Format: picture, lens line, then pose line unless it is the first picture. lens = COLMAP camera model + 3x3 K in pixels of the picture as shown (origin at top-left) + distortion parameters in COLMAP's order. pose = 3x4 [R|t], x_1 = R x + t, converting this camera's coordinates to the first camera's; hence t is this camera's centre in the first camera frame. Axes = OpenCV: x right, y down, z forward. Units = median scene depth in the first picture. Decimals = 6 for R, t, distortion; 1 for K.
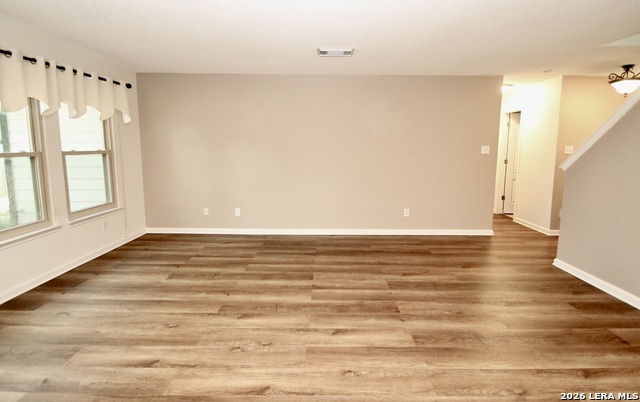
lens RADIAL K [[326.1, 0, 324.7], [0, 326.1, 184.4], [0, 0, 1]] dist [0.000915, -0.002988]
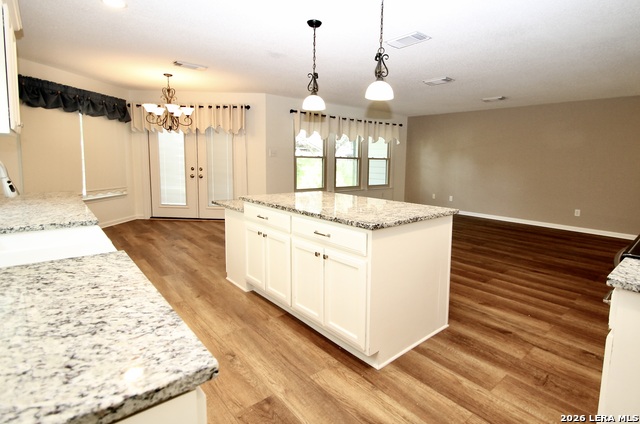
lens RADIAL K [[329.0, 0, 348.7], [0, 329.0, 194.5], [0, 0, 1]] dist [-0.002800, -0.000773]
pose [[0.672308, 0.090084, -0.734770, 0.816864], [-0.106962, 0.993974, 0.023993, 0.113456], [0.732503, 0.062461, 0.677892, -0.641419]]
